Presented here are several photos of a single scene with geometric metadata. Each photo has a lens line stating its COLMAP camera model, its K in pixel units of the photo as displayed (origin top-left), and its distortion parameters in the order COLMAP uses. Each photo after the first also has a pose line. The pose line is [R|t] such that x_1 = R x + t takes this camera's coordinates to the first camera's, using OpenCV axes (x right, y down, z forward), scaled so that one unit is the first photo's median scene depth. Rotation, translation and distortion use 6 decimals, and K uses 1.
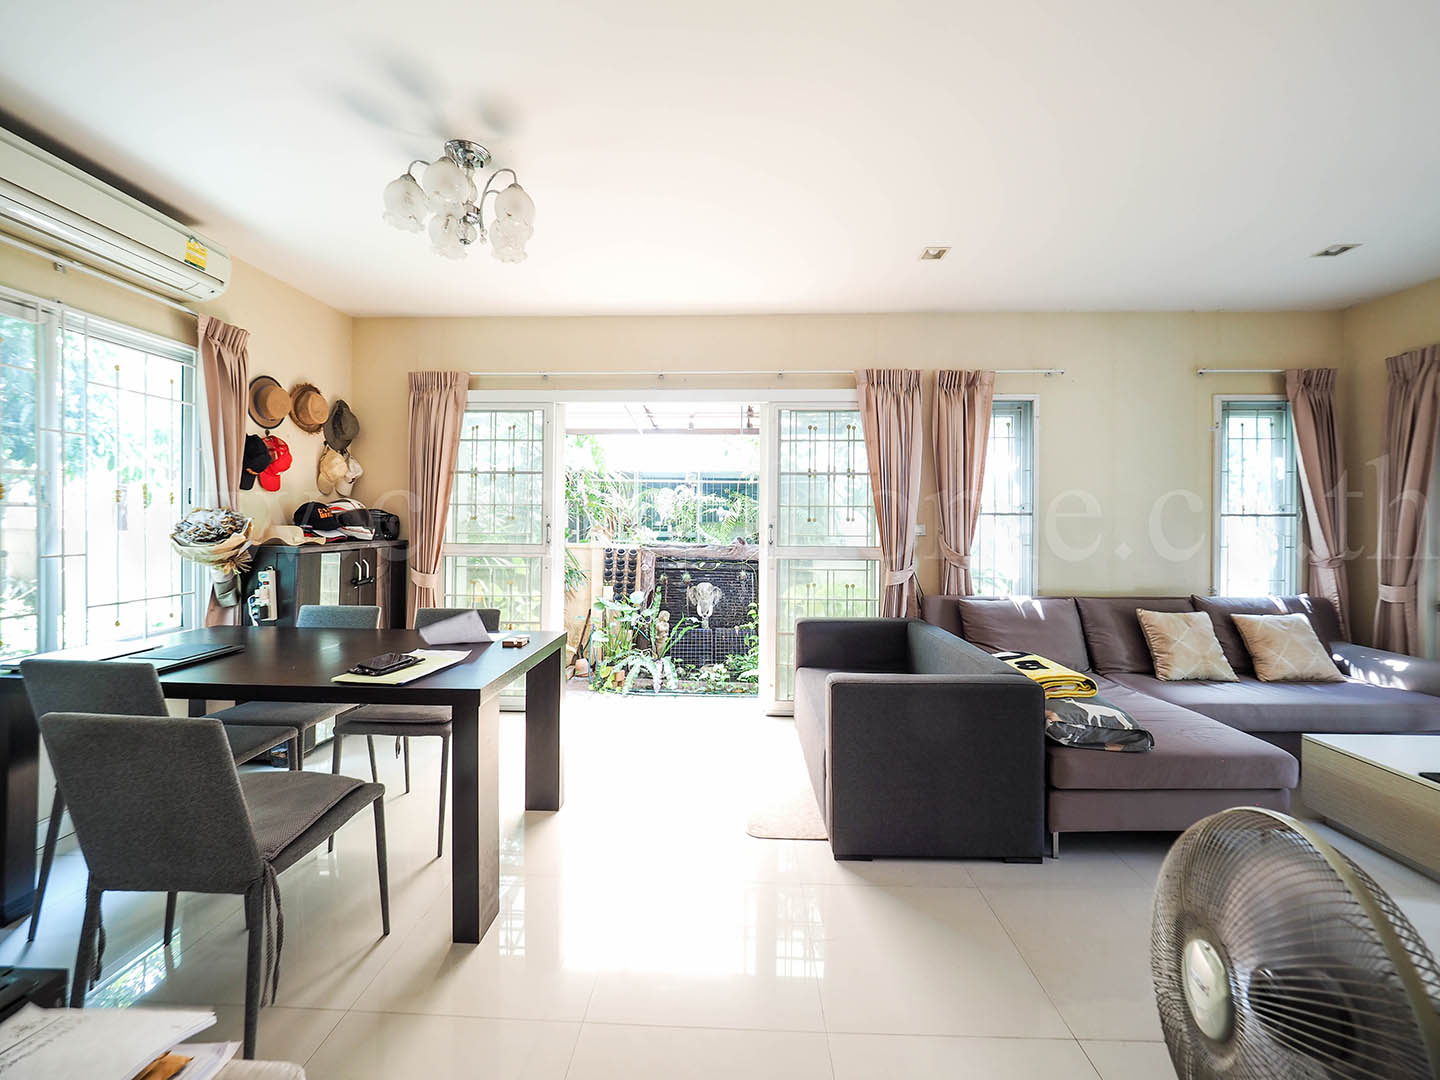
lens RADIAL K [[584.8, 0, 719.0], [0, 584.8, 526.7], [0, 0, 1]] dist [0.000033, -0.000009]
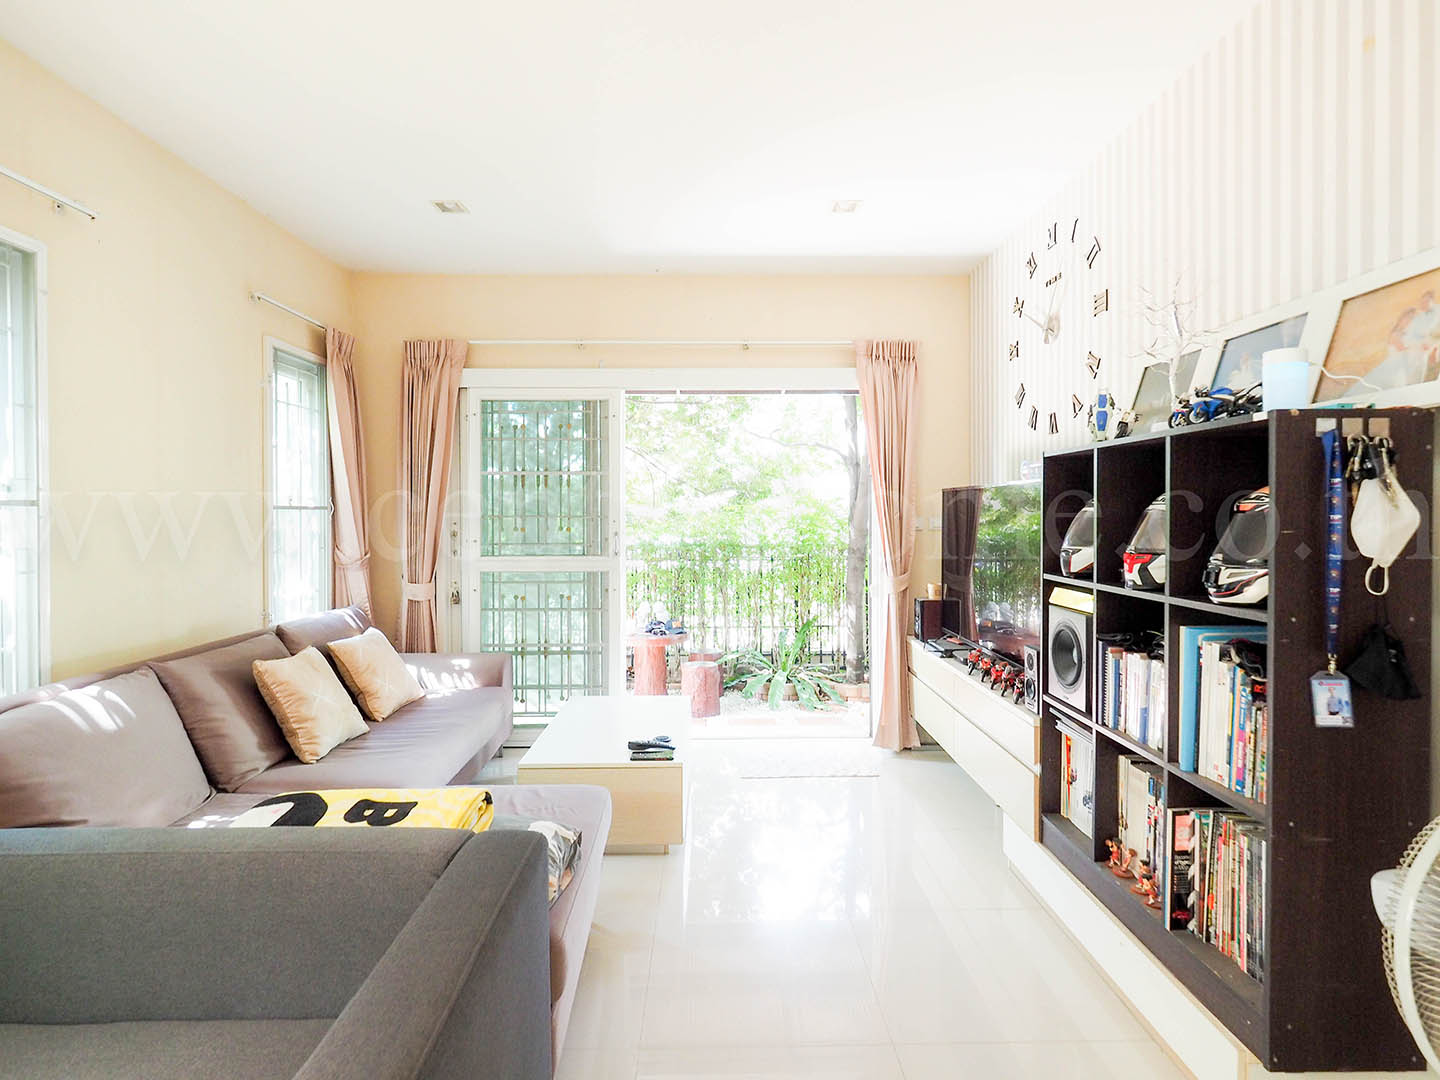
lens RADIAL K [[735.1, 0, 715.9], [0, 735.1, 531.1], [0, 0, 1]] dist [-0.000874, -0.000070]
pose [[-0.021375, -0.027795, 0.999385, -0.053322], [0.005921, 0.999592, 0.027928, -0.013385], [-0.999754, 0.006514, -0.021202, 0.524369]]
